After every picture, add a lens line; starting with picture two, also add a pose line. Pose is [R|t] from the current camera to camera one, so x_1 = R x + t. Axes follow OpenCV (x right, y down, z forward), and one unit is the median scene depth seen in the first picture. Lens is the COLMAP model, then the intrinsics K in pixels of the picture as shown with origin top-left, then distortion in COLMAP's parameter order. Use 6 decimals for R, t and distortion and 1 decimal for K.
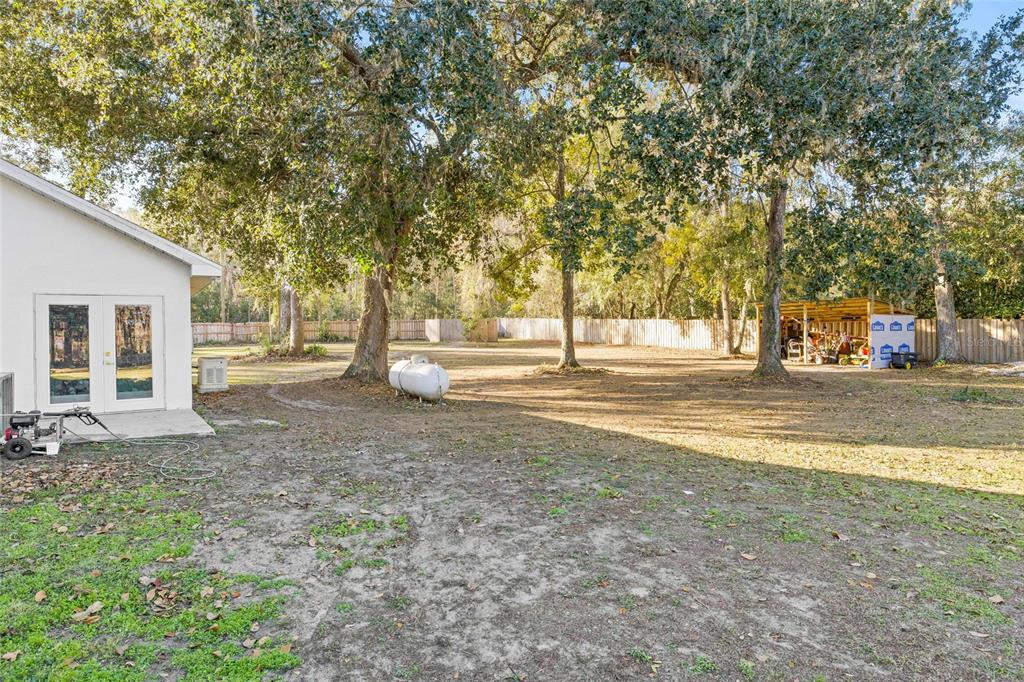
lens RADIAL K [[623.9, 0, 512.0], [0, 623.9, 341.0], [0, 0, 1]] dist [-0.000006, -0.000009]
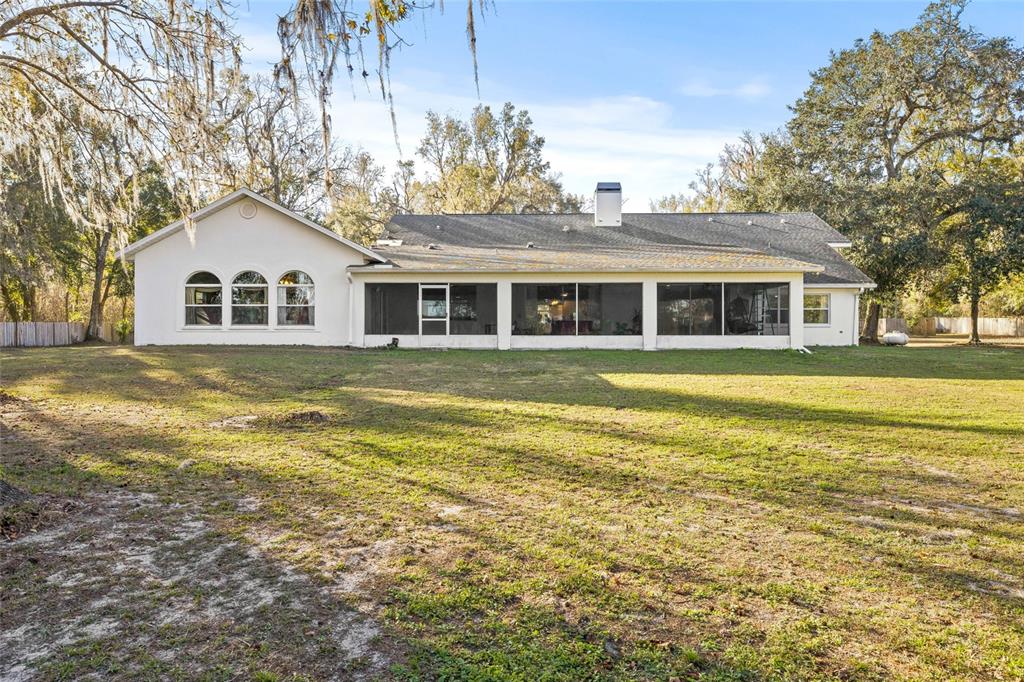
lens RADIAL K [[713.1, 0, 512.0], [0, 713.1, 341.0], [0, 0, 1]] dist [-0.001766, -0.001563]
pose [[0.842013, 0.009078, -0.539381, 0.034114], [-0.011469, 0.999934, -0.001074, 0.023564], [0.539335, 0.007090, 0.842061, -0.721728]]
